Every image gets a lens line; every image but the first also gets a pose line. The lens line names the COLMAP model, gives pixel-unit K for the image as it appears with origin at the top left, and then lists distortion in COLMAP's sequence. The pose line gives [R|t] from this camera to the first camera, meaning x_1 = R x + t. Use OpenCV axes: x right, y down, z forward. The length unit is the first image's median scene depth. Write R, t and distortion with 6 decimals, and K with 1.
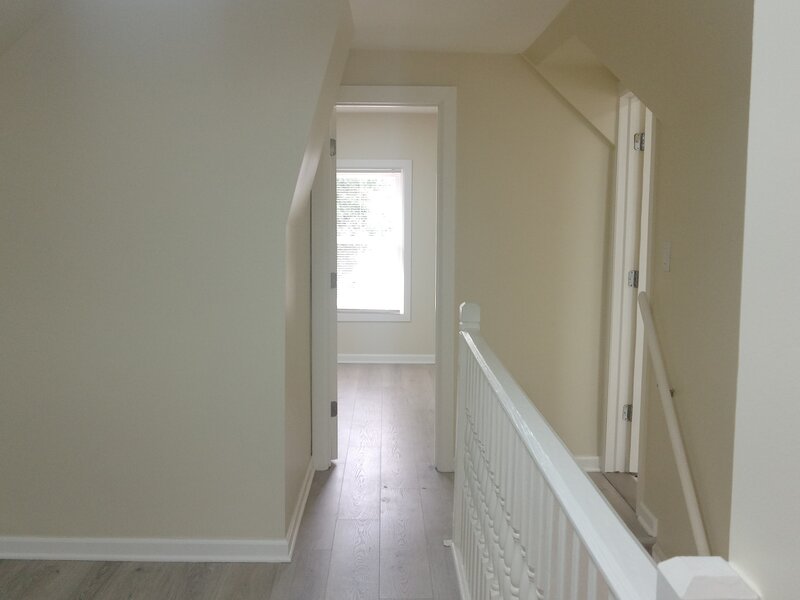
lens RADIAL K [[803.6, 0, 400.0], [0, 803.6, 300.0], [0, 0, 1]] dist [-0.005451, 0.002555]
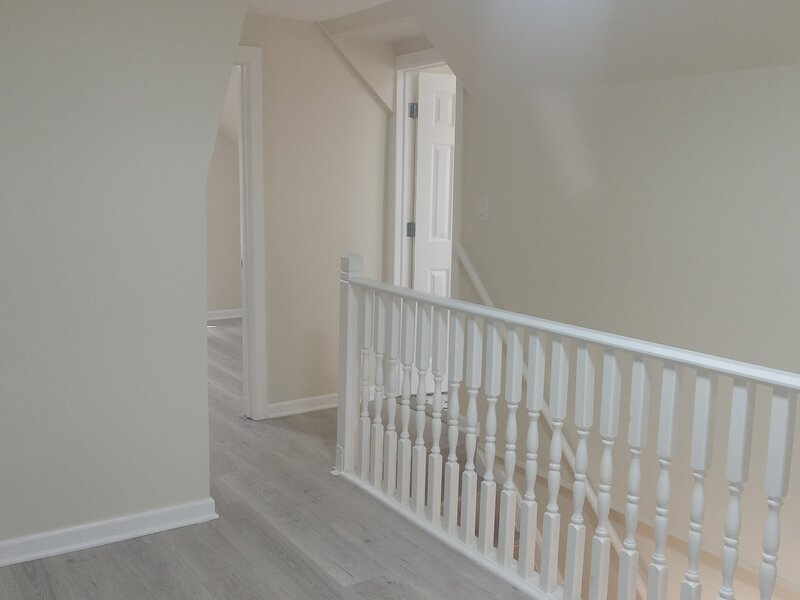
lens RADIAL K [[803.6, 0, 400.0], [0, 803.6, 300.0], [0, 0, 1]] dist [-0.005451, 0.002555]
pose [[0.845646, -0.080472, 0.527644, -0.432787], [0.052213, 0.996300, 0.068265, -0.005272], [-0.531185, -0.030178, 0.846718, 0.025990]]
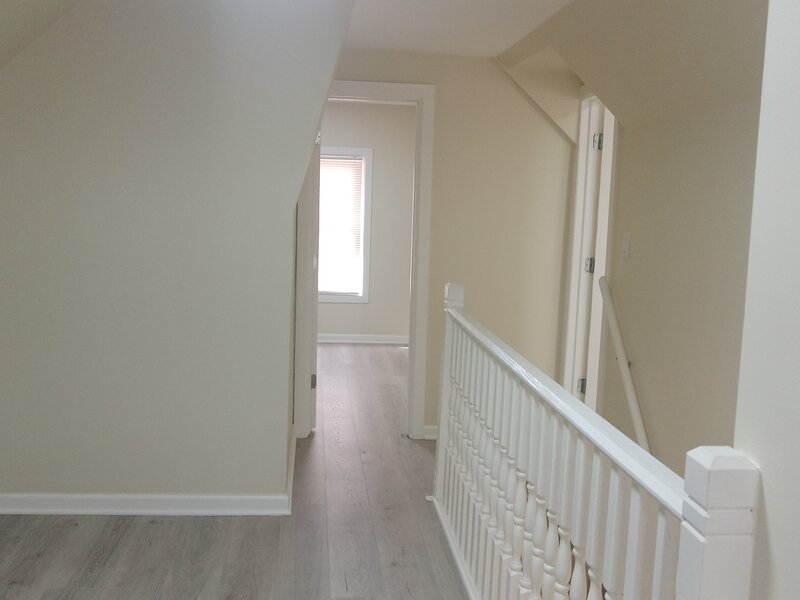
lens RADIAL K [[803.6, 0, 400.0], [0, 803.6, 300.0], [0, 0, 1]] dist [-0.005451, 0.002555]
pose [[0.996067, 0.014791, 0.087359, -0.083200], [-0.016389, 0.999711, 0.017595, 0.008284], [-0.087074, -0.018958, 0.996021, -0.102878]]
